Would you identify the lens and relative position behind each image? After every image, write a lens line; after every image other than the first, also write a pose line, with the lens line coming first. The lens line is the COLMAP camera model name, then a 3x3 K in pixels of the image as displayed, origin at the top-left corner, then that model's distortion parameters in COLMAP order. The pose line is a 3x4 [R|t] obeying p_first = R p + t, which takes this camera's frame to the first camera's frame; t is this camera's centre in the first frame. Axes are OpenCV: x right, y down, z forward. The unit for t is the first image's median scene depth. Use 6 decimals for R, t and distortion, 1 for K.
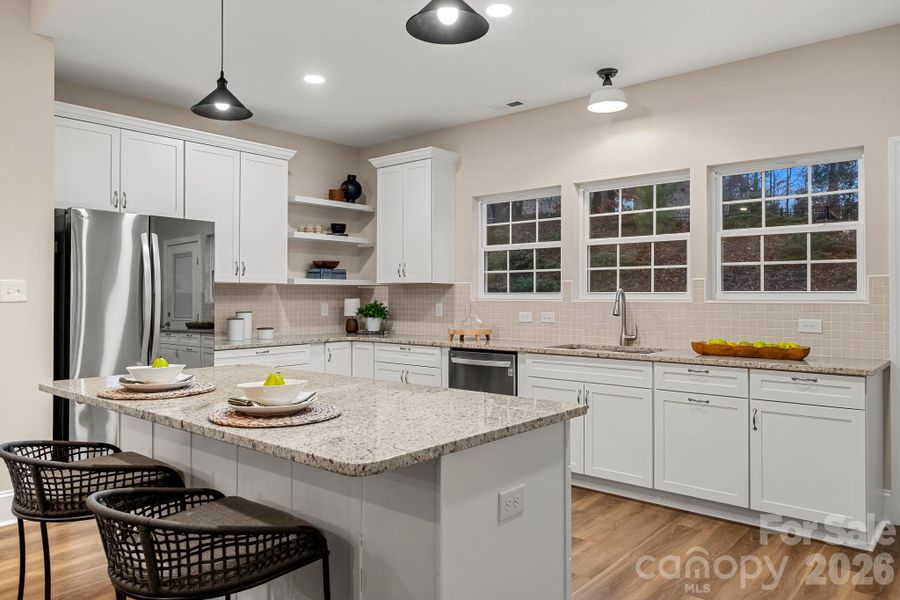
lens RADIAL K [[646.1, 0, 438.0], [0, 646.1, 290.7], [0, 0, 1]] dist [0.013895, -0.010312]
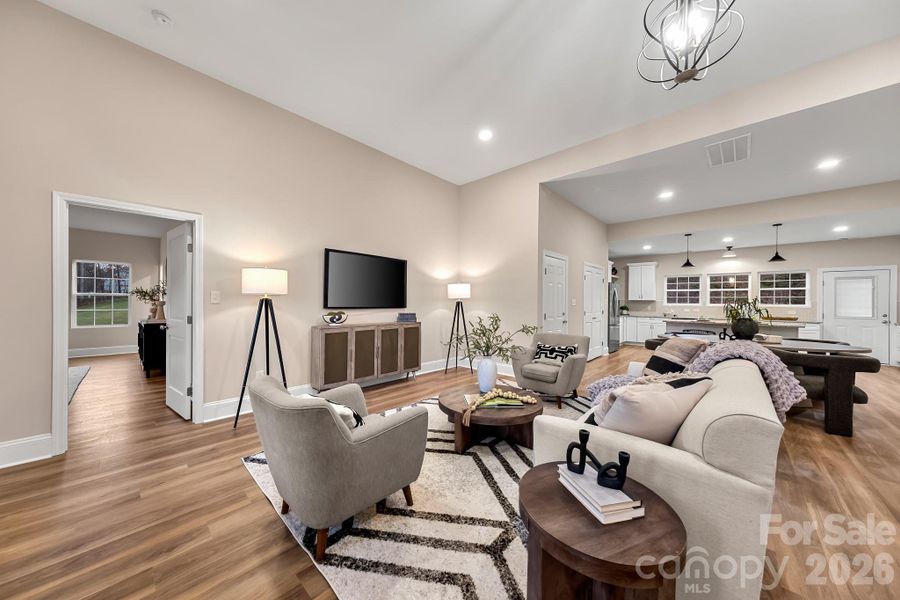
lens RADIAL K [[308.7, 0, 448.2], [0, 308.7, 301.1], [0, 0, 1]] dist [0.003706, 0.000243]
pose [[0.999316, 0.012841, -0.034675, -1.175445], [-0.012737, 0.999914, 0.003212, 0.001952], [0.034713, -0.002768, 0.999393, -0.794804]]
